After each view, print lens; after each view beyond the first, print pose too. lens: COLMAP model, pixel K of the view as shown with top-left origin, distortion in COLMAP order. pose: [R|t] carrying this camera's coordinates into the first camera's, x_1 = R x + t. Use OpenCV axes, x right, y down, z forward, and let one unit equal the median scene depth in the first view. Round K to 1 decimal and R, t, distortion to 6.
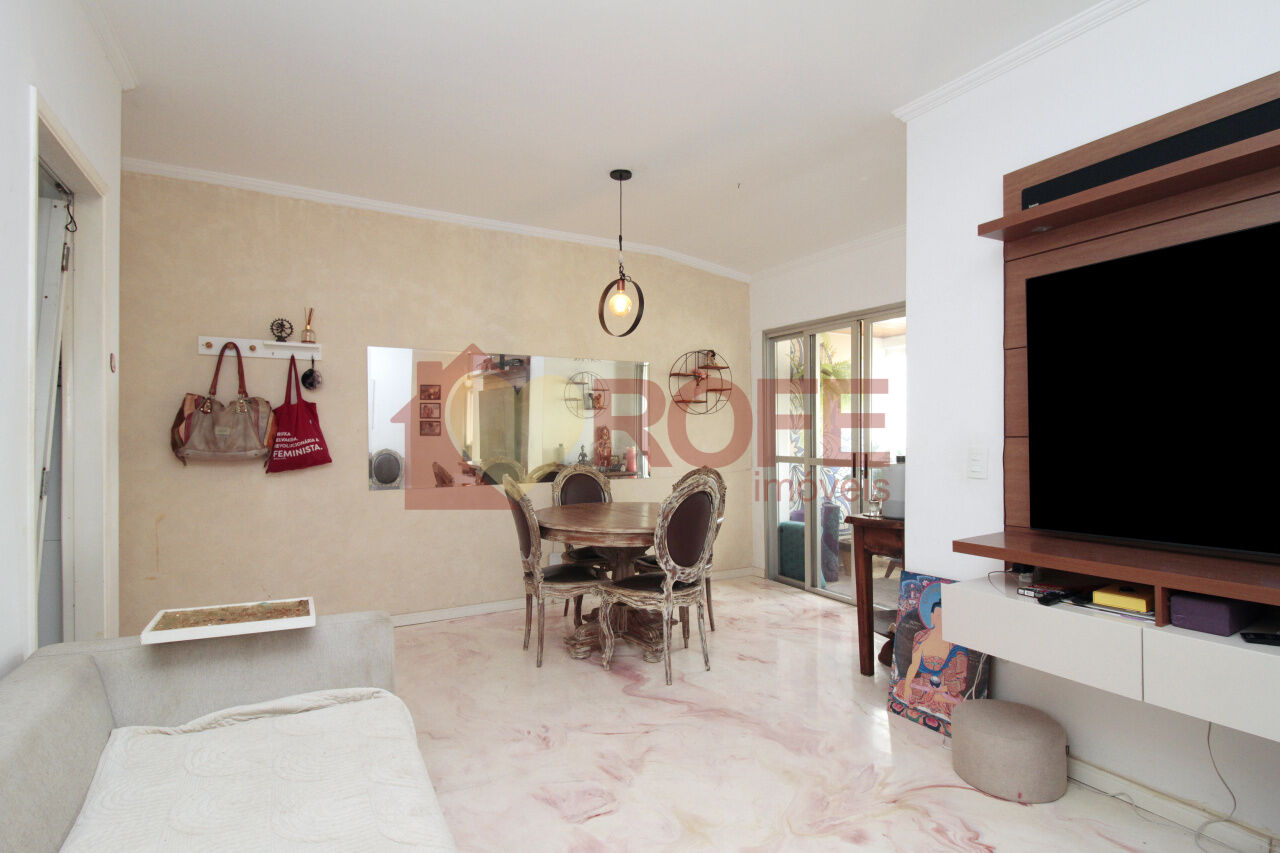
lens RADIAL K [[624.8, 0, 640.1], [0, 624.8, 418.5], [0, 0, 1]] dist [-0.002230, -0.000658]
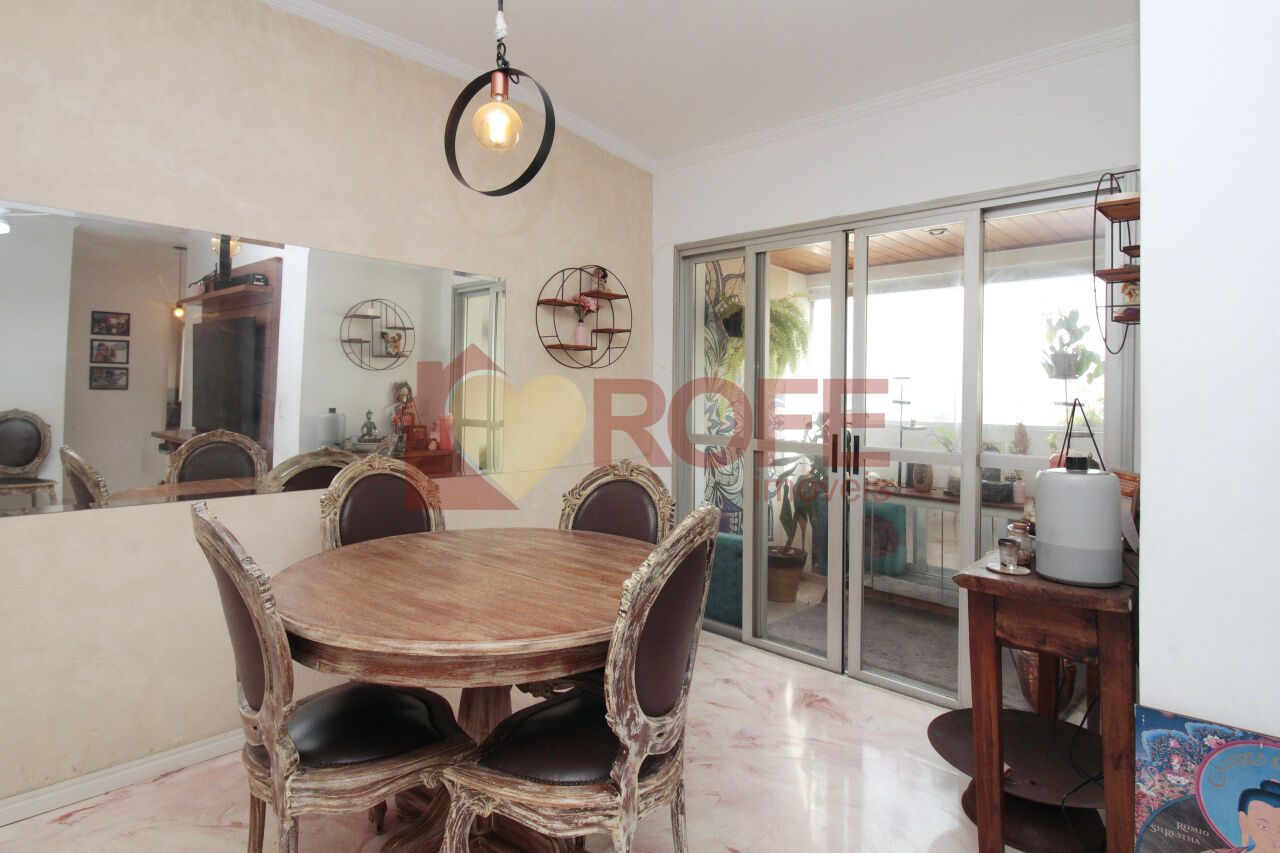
lens RADIAL K [[681.7, 0, 655.4], [0, 681.7, 378.0], [0, 0, 1]] dist [-0.000323, -0.001044]
pose [[0.947131, 0.025529, 0.319830, -0.077985], [-0.026425, 0.999650, -0.001538, 0.003112], [-0.319757, -0.006995, 0.947474, 0.479123]]
